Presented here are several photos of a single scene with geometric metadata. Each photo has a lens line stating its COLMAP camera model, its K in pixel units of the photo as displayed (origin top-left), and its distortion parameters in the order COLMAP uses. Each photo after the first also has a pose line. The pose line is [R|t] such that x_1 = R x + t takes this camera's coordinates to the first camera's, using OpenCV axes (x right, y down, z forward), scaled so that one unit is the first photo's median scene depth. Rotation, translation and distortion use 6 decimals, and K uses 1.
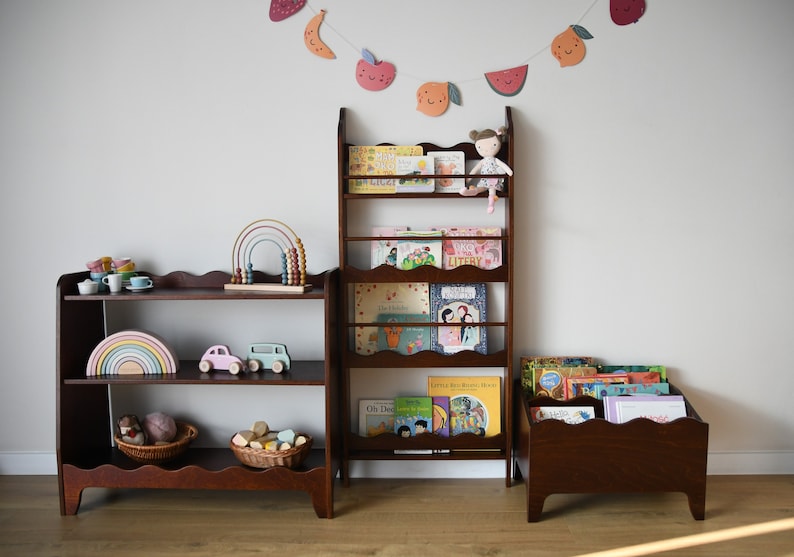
lens RADIAL K [[645.3, 0, 411.4], [0, 645.3, 282.2], [0, 0, 1]] dist [-0.111025, 0.095993]
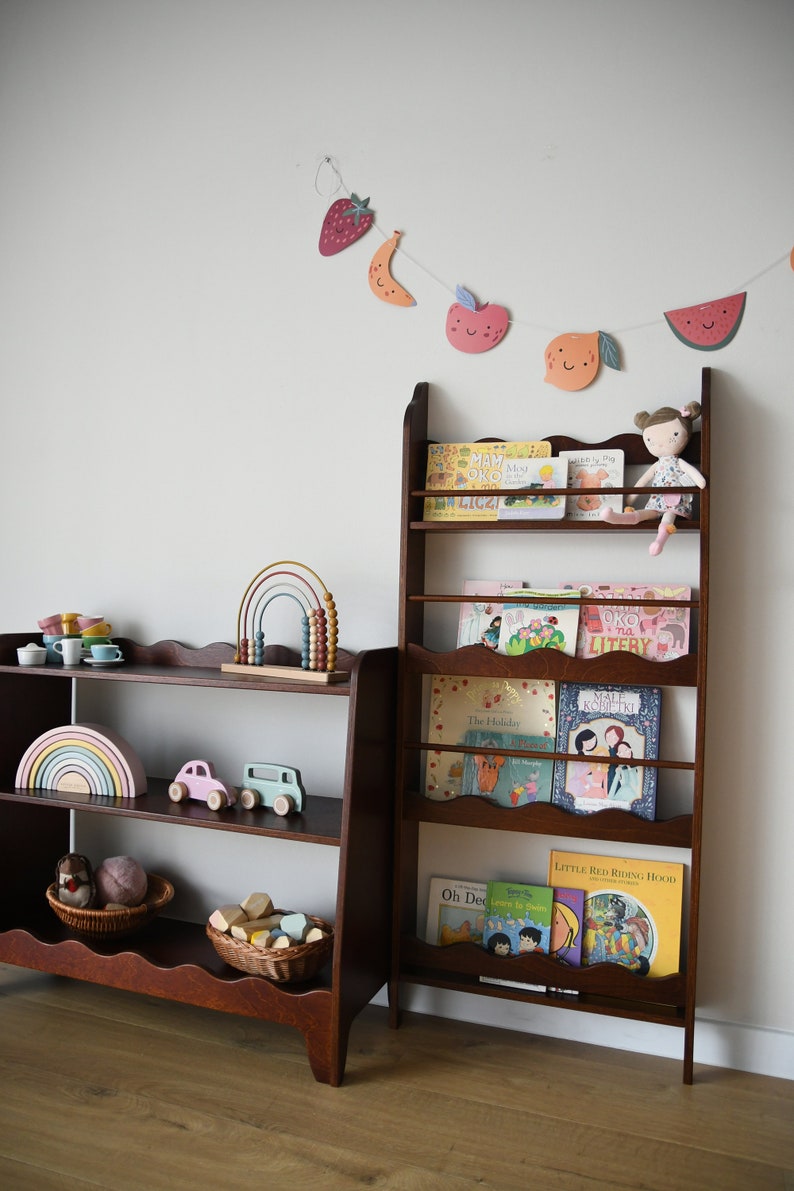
lens RADIAL K [[888.5, 0, 397.0], [0, 888.5, 595.5], [0, 0, 1]] dist [-0.129849, 0.119183]
pose [[0.947399, 0.027632, -0.318861, 0.142574], [-0.061534, 0.993405, -0.096743, 0.010022], [0.314085, 0.111275, 0.942851, 0.228126]]
